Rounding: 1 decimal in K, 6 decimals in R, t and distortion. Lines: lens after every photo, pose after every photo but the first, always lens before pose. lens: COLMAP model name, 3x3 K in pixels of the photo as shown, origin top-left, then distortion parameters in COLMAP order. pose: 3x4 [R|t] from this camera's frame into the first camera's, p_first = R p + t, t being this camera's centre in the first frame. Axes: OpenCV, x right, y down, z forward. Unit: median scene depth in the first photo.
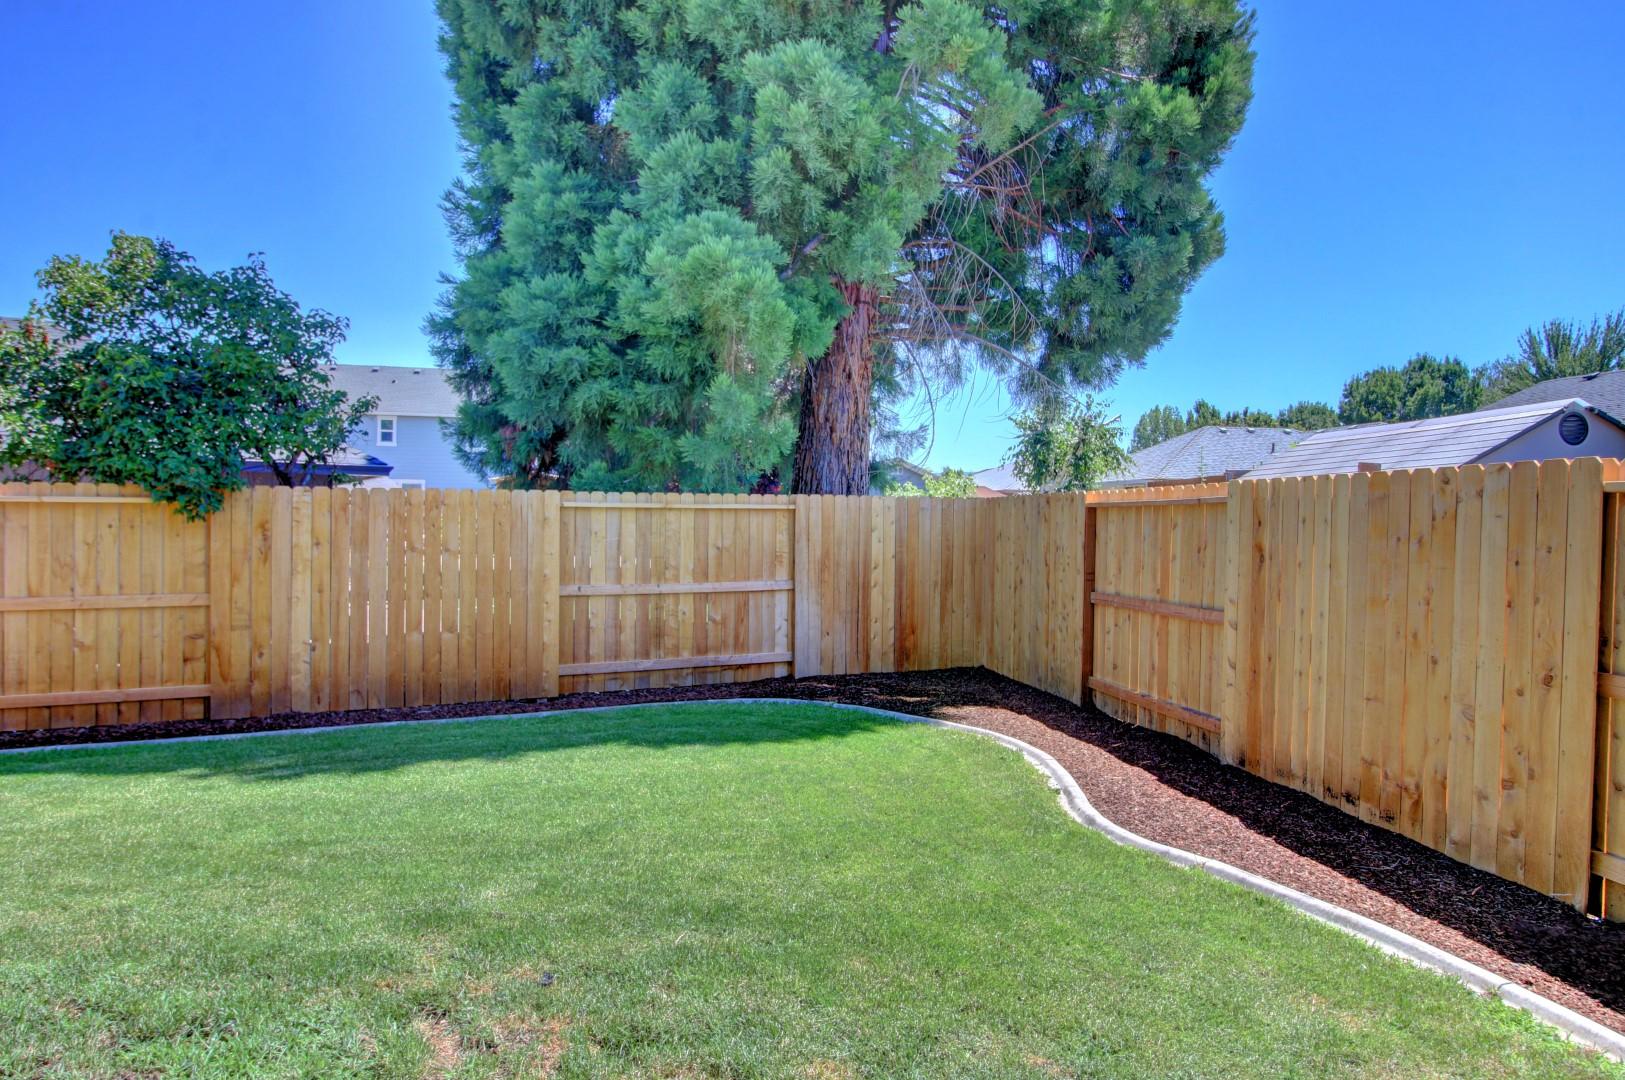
lens RADIAL K [[1043.2, 0, 812.1], [0, 1043.2, 539.0], [0, 0, 1]] dist [0.010558, -0.009085]
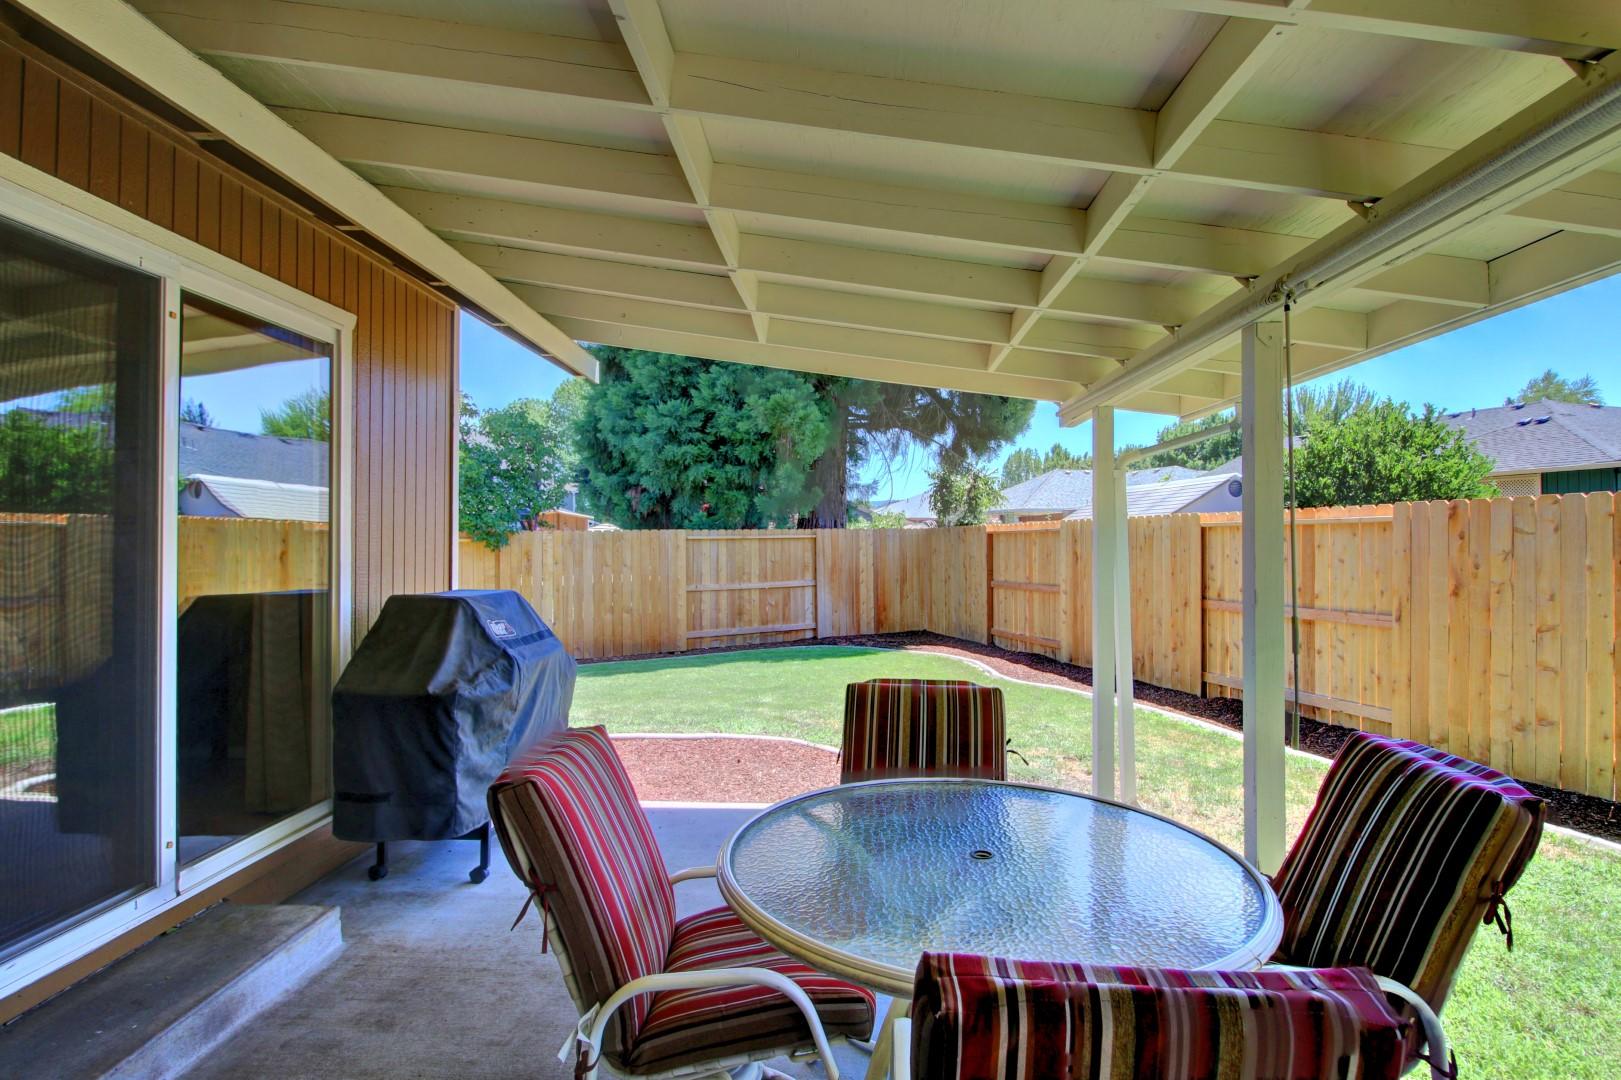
lens RADIAL K [[854.6, 0, 825.5], [0, 854.6, 539.0], [0, 0, 1]] dist [-0.005110, -0.000220]
pose [[0.995548, -0.019254, 0.092271, -0.134295], [0.021364, 0.999531, -0.021933, 0.004331], [-0.091806, 0.023807, 0.995492, -0.391453]]
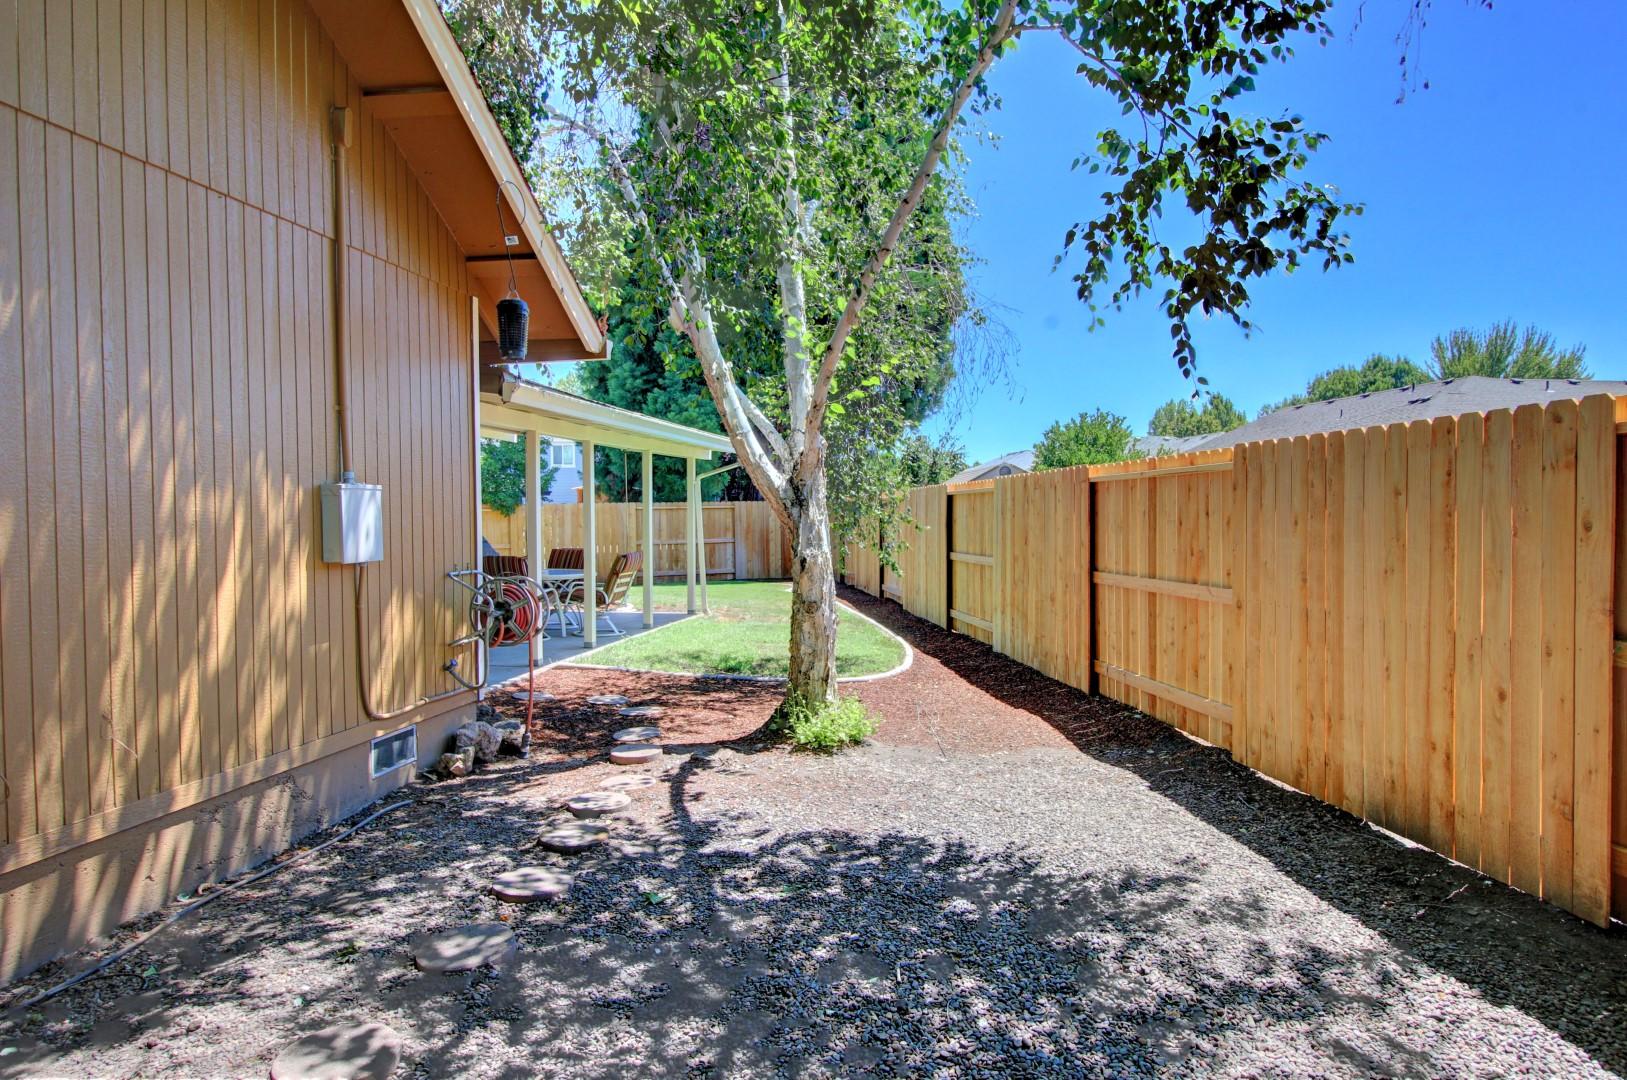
lens RADIAL K [[1044.5, 0, 804.3], [0, 1044.5, 537.5], [0, 0, 1]] dist [0.010558, -0.009085]
pose [[0.999068, -0.022268, -0.036990, 0.234648], [0.022212, 0.999751, -0.001910, 0.048151], [0.037023, 0.001087, 0.999314, -1.392607]]
